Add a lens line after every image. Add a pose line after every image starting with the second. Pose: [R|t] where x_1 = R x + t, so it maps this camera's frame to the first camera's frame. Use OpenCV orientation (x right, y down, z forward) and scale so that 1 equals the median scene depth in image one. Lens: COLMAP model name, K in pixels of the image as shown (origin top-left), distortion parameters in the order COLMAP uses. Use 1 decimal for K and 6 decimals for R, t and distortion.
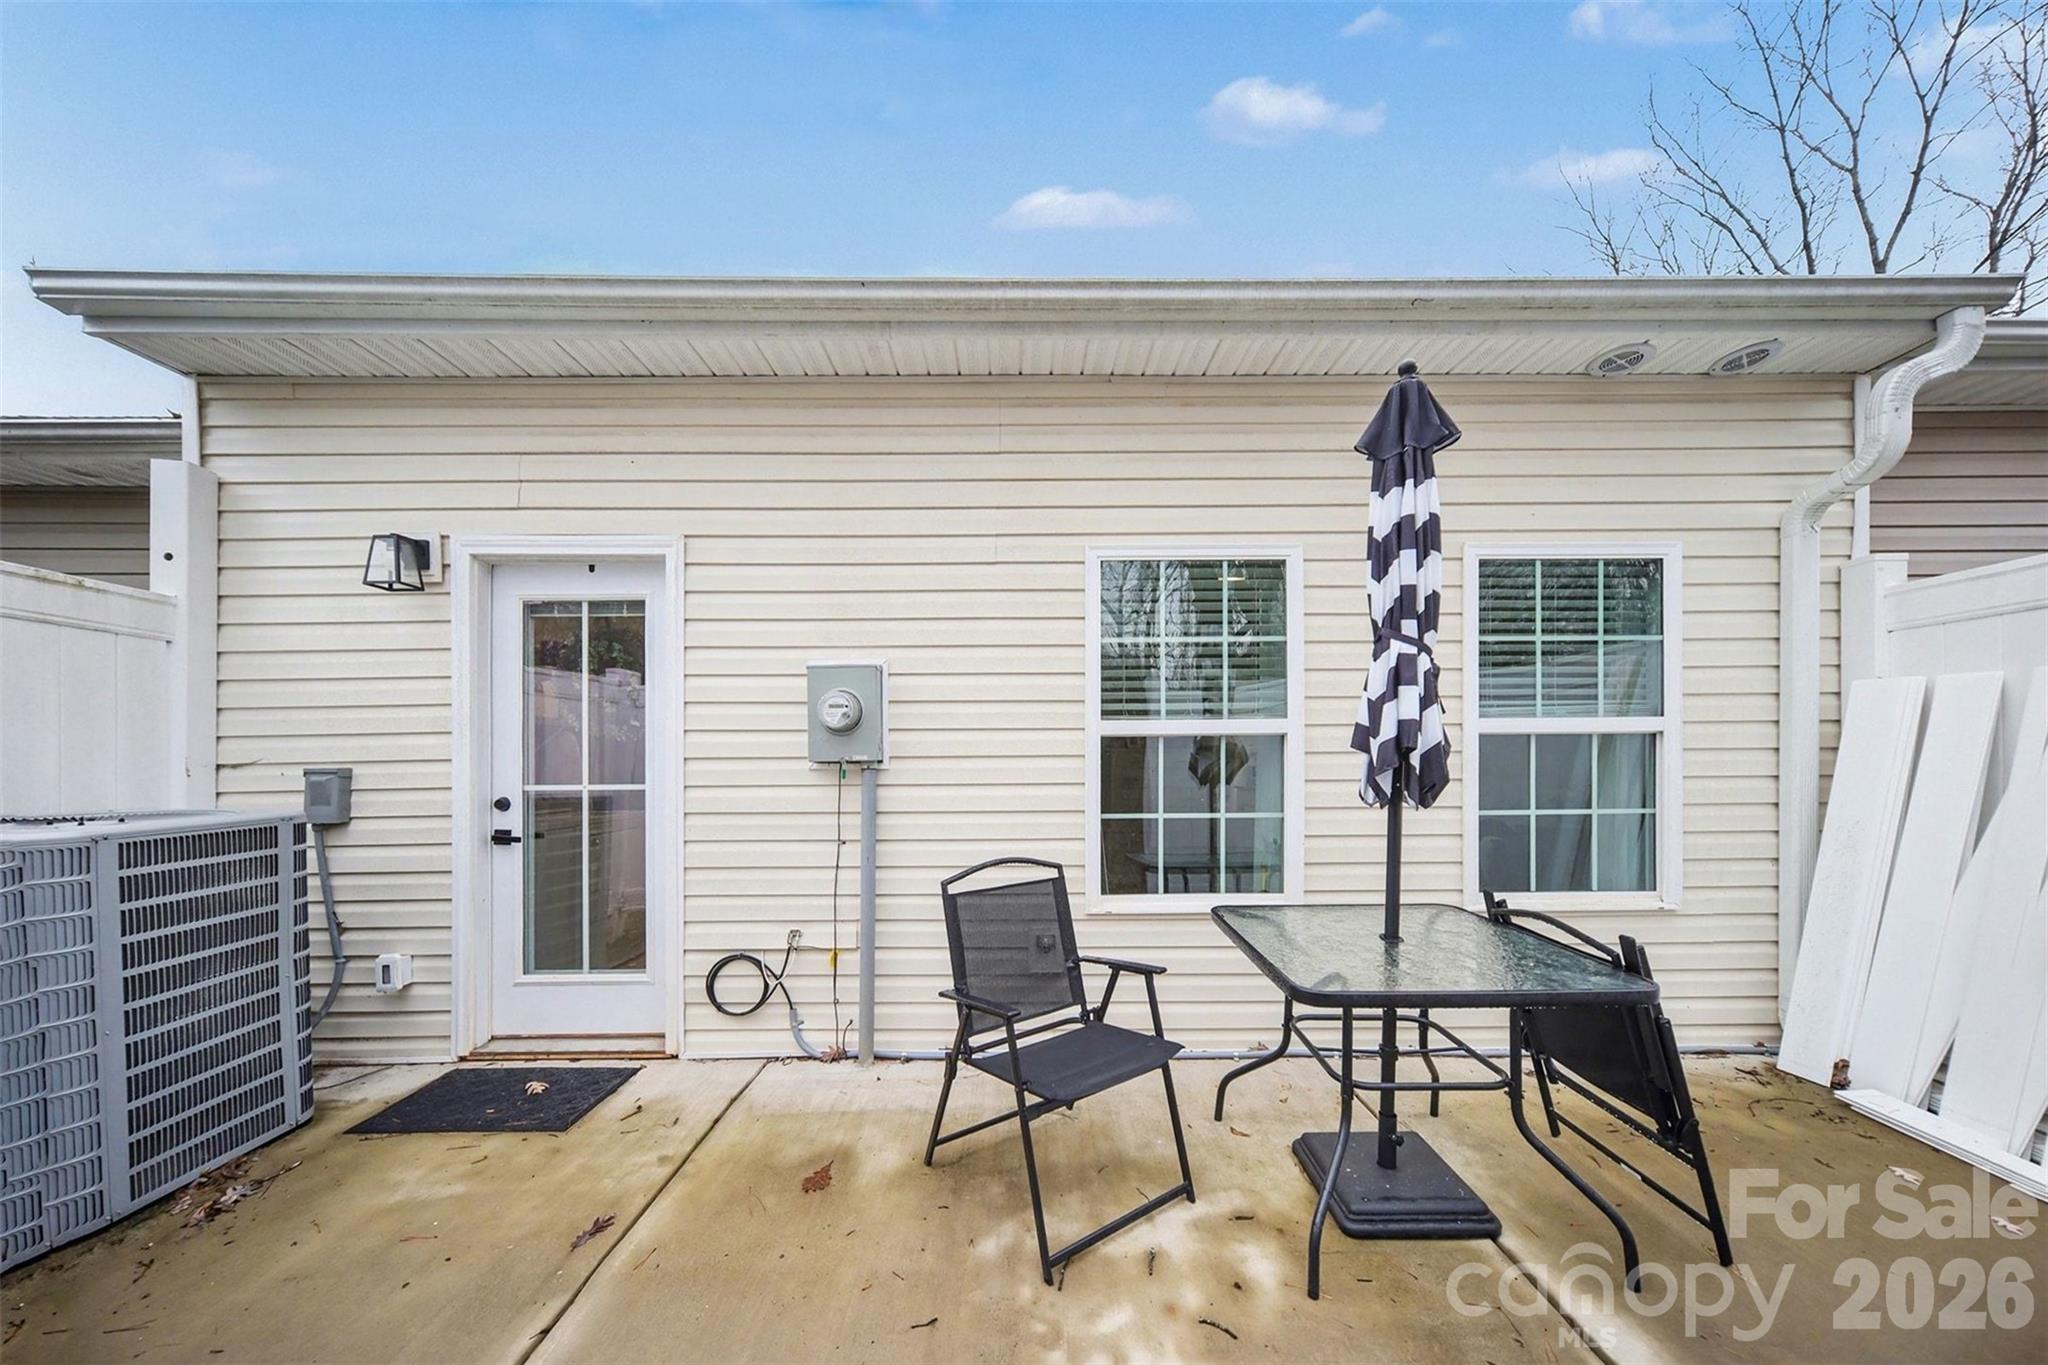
lens RADIAL K [[704.8, 0, 1027.8], [0, 704.8, 758.6], [0, 0, 1]] dist [0.002095, 0.000124]
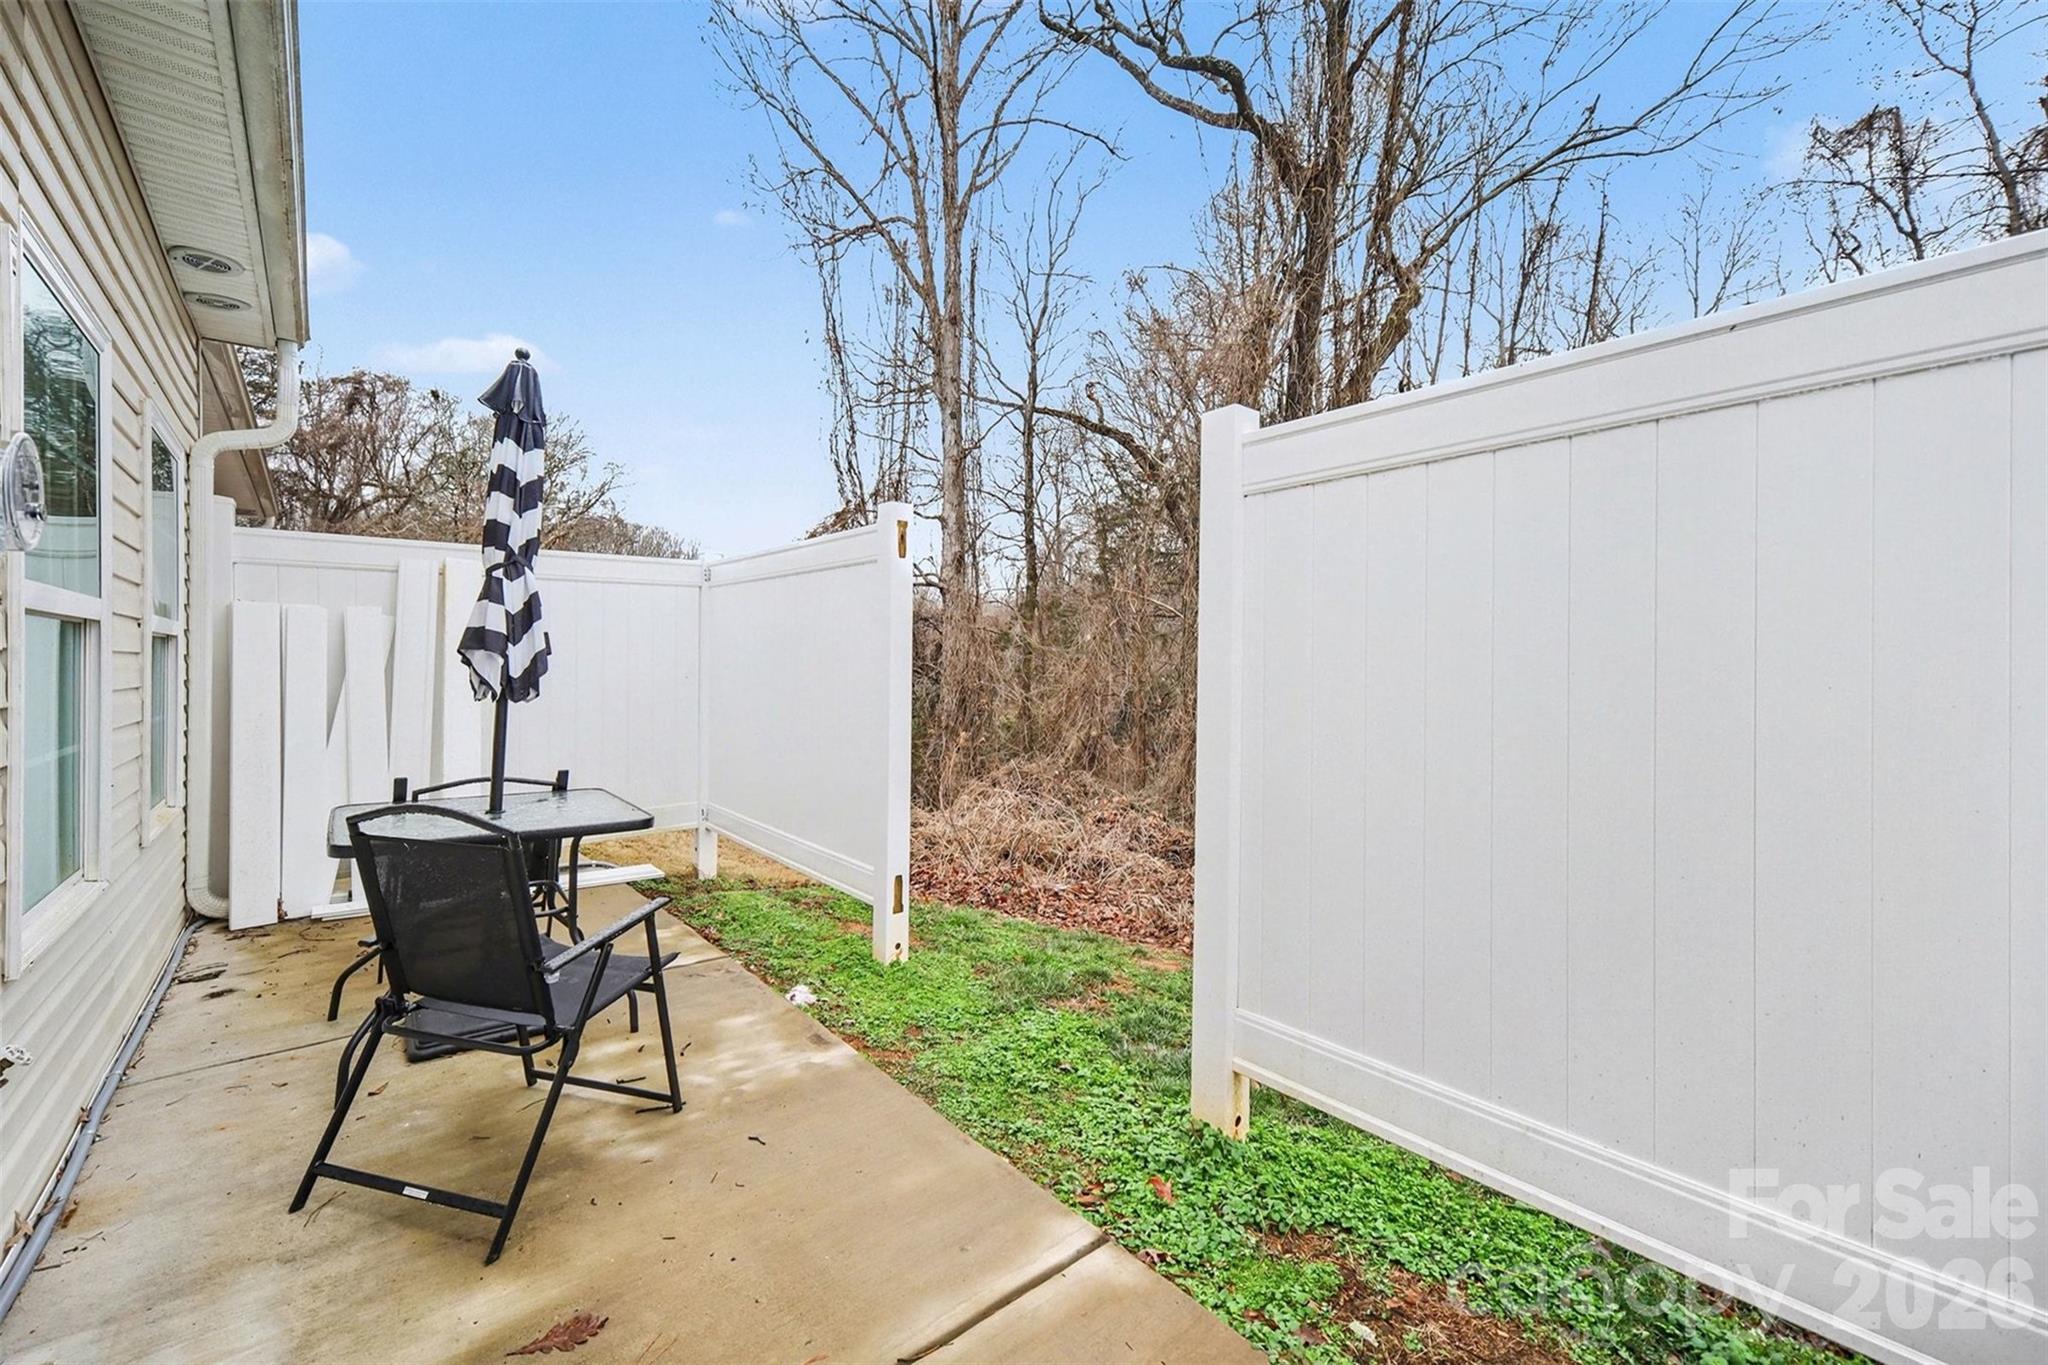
lens RADIAL K [[833.8, 0, 1024.0], [0, 833.8, 682.5], [0, 0, 1]] dist [0.015286, -0.000199]
pose [[-0.639548, -0.009420, 0.768693, -0.798702], [0.004984, 0.999853, 0.016400, 0.012206], [-0.768735, 0.014320, -0.639407, 0.826626]]
